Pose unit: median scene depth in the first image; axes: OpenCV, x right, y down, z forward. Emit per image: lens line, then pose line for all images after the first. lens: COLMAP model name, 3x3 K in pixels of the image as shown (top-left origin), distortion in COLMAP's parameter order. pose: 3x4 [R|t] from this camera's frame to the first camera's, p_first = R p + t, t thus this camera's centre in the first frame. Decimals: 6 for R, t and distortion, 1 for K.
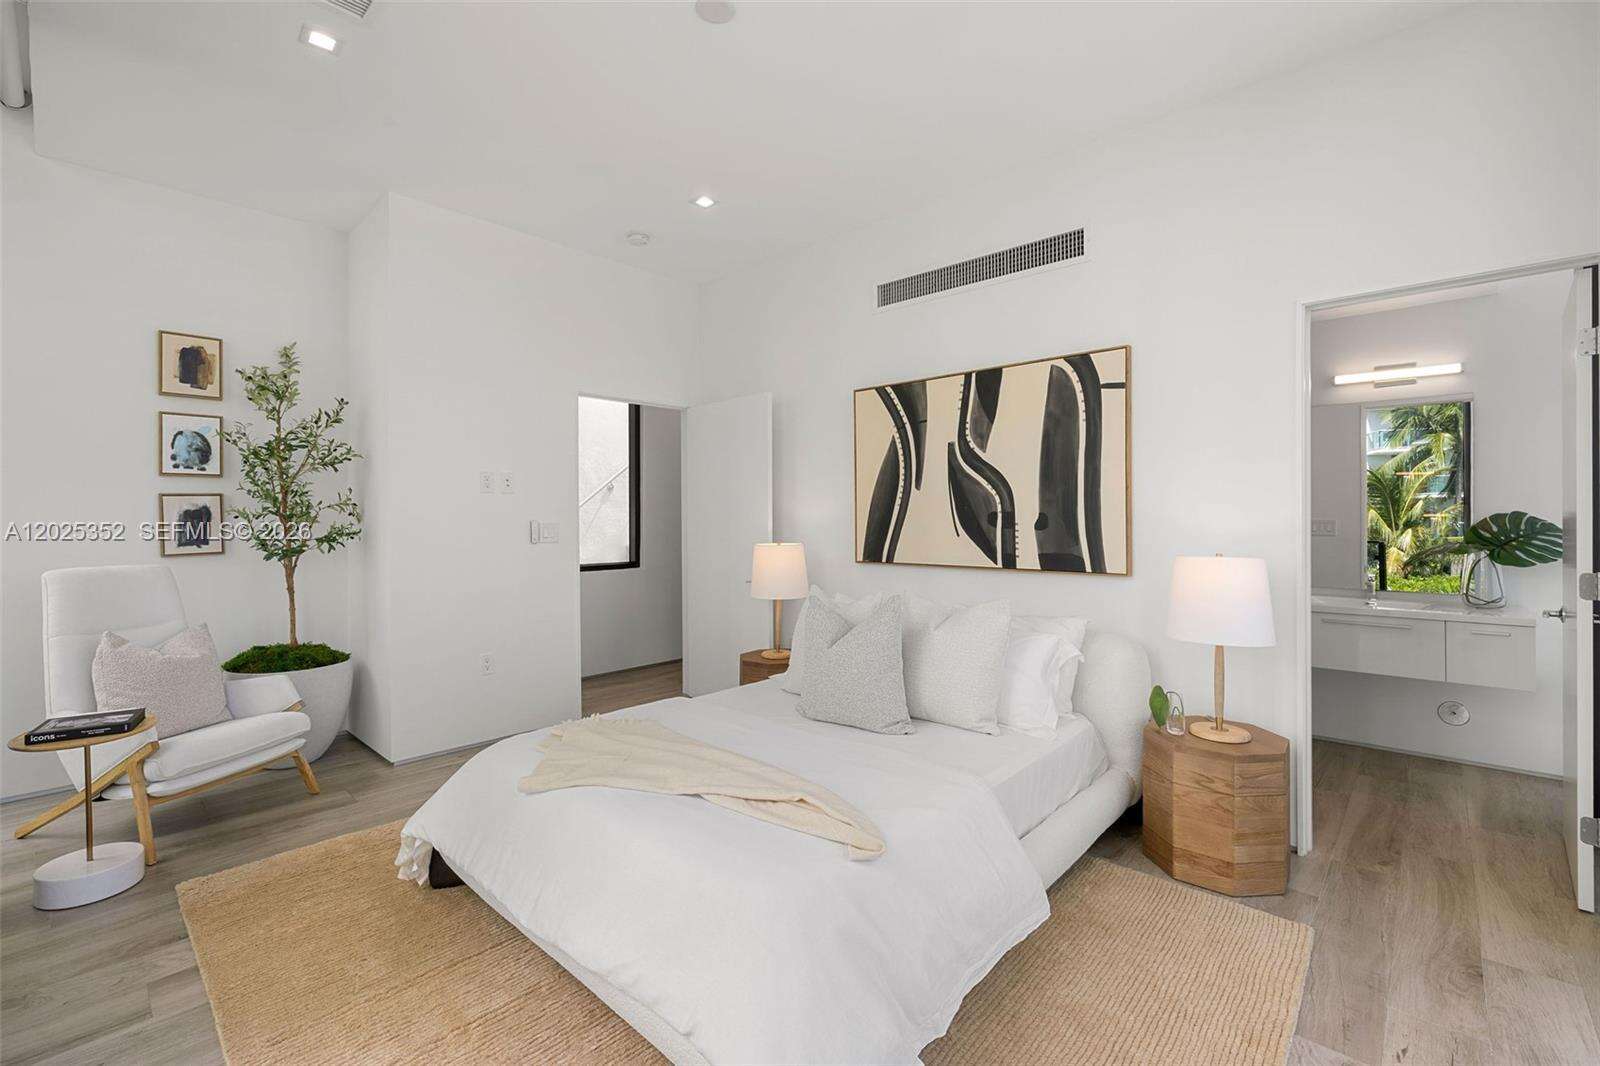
lens RADIAL K [[690.5, 0, 797.7], [0, 690.5, 535.8], [0, 0, 1]] dist [0.000237, -0.000599]
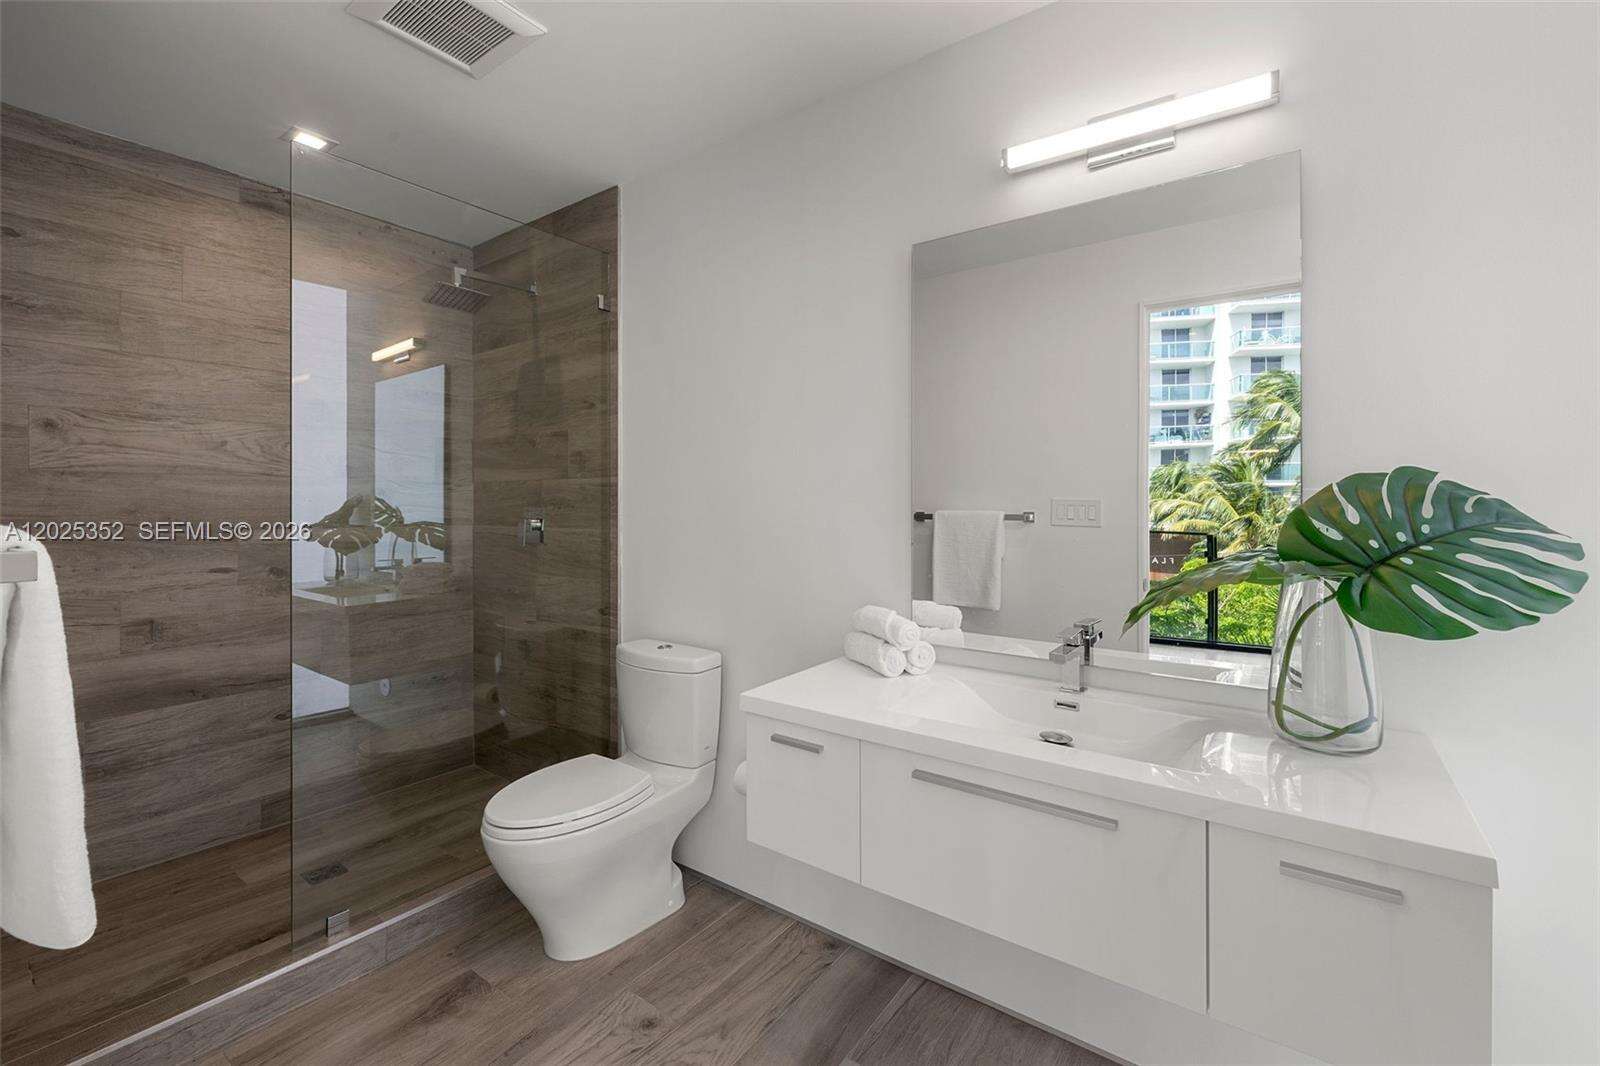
lens RADIAL K [[690.5, 0, 804.9], [0, 690.5, 524.5], [0, 0, 1]] dist [0.000237, -0.000599]
pose [[0.990340, 0.009776, 0.138316, 0.706227], [-0.009142, 0.999945, -0.005218, -0.001877], [-0.138359, 0.003903, 0.990374, 0.711031]]
